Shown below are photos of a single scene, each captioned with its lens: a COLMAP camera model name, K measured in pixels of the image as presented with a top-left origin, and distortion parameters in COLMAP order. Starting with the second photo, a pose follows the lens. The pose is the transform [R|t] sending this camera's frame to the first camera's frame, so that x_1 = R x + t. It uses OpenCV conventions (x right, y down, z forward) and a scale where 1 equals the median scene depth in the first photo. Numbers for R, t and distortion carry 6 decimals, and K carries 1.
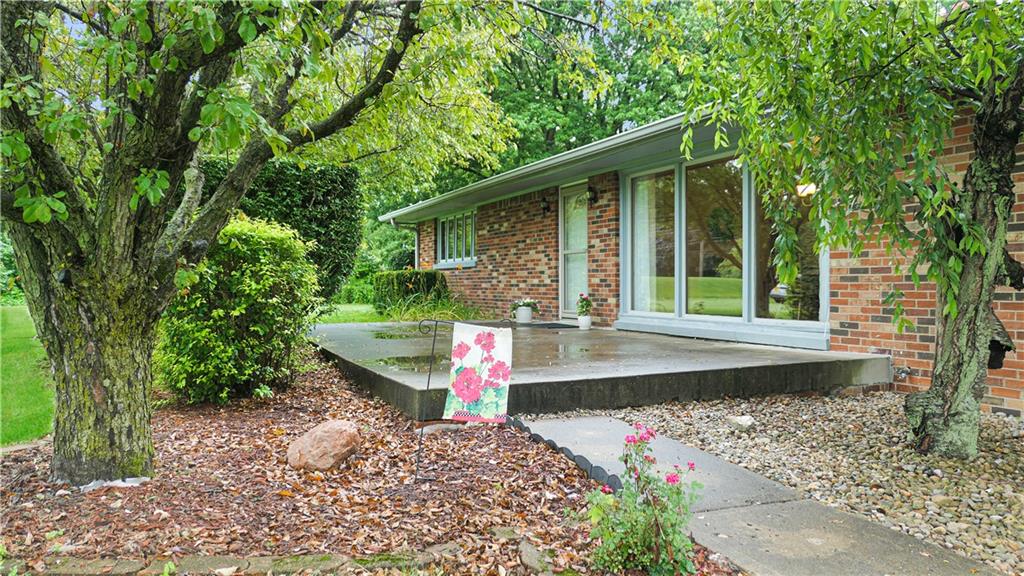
lens RADIAL K [[728.6, 0, 510.4], [0, 728.6, 286.8], [0, 0, 1]] dist [0.002290, -0.000070]
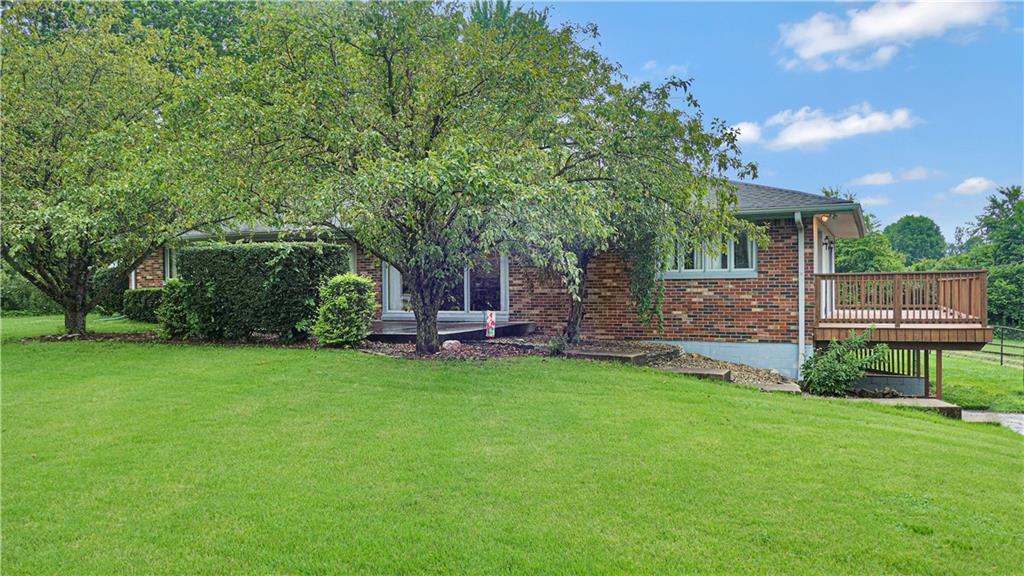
lens RADIAL K [[805.0, 0, 512.1], [0, 805.0, 288.8], [0, 0, 1]] dist [0.000788, 0.000016]
pose [[0.760681, -0.011010, 0.649033, -1.398439], [0.012453, 0.999920, 0.002367, -0.036032], [-0.649007, 0.006282, 0.760757, -1.165322]]
